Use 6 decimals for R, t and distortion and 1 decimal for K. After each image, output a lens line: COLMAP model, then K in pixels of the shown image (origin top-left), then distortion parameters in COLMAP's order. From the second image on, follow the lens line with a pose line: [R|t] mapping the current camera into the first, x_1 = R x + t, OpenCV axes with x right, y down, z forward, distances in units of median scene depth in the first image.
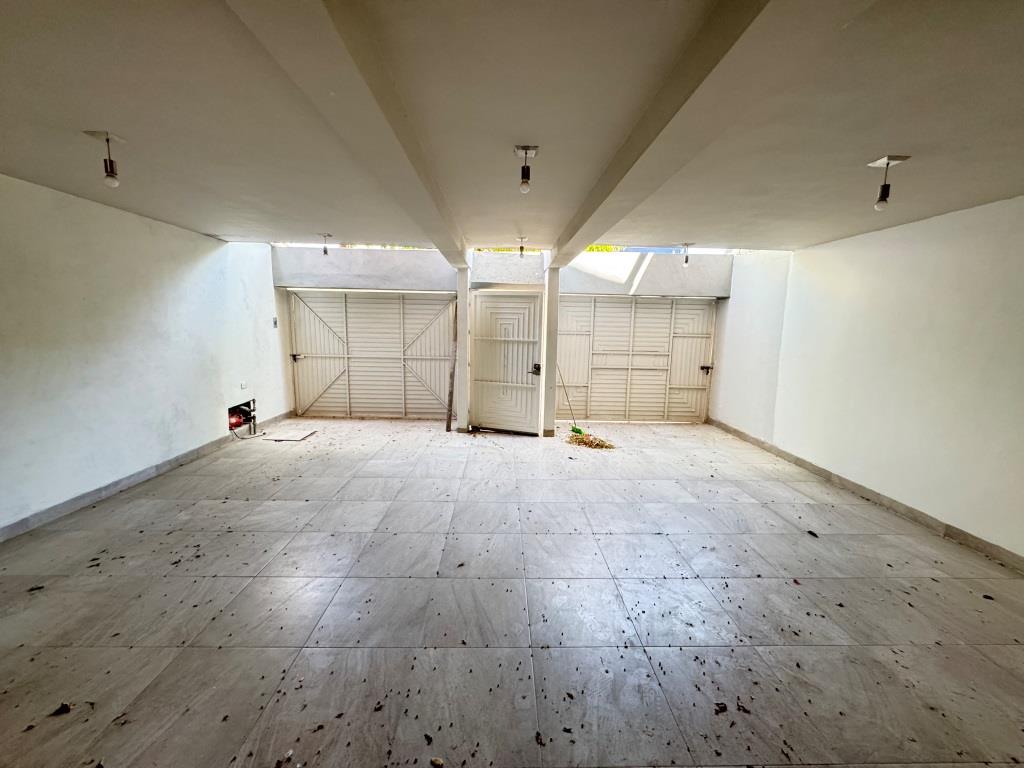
lens RADIAL K [[408.6, 0, 512.9], [0, 408.6, 383.9], [0, 0, 1]] dist [-0.001327, 0.000104]
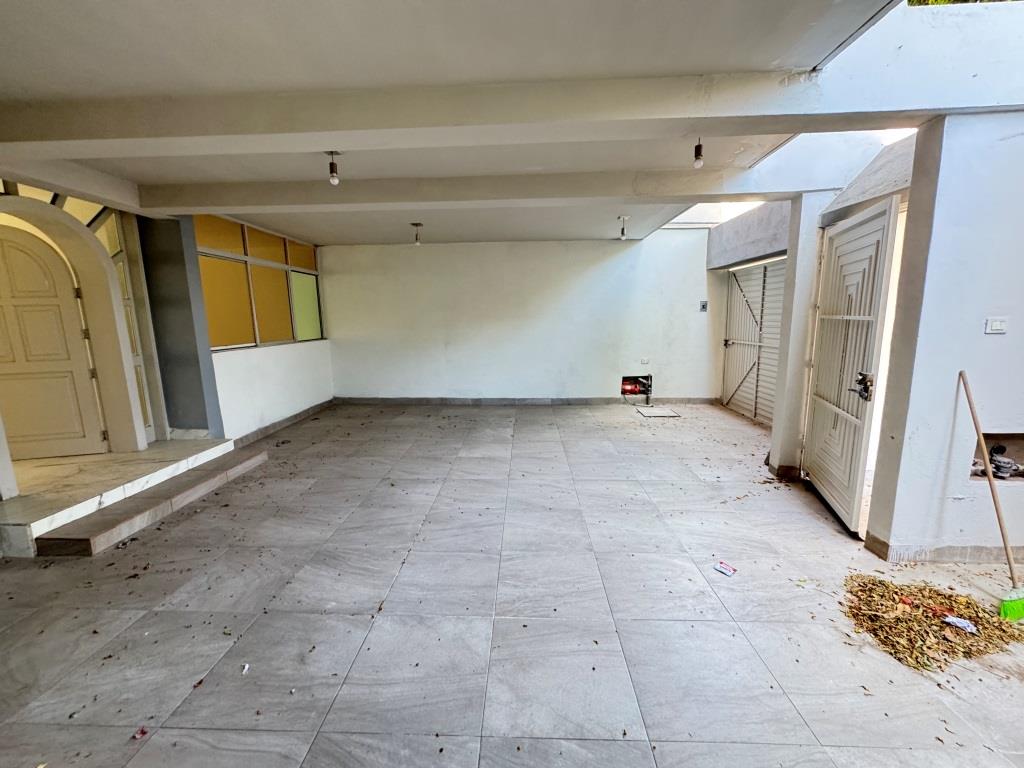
lens RADIAL K [[408.6, 0, 512.9], [0, 408.6, 383.9], [0, 0, 1]] dist [-0.001327, 0.000104]
pose [[-0.062985, 0.139437, -0.988226, 0.550886], [-0.133362, 0.980136, 0.146796, -0.055409], [0.989064, 0.141037, -0.043139, 0.707575]]
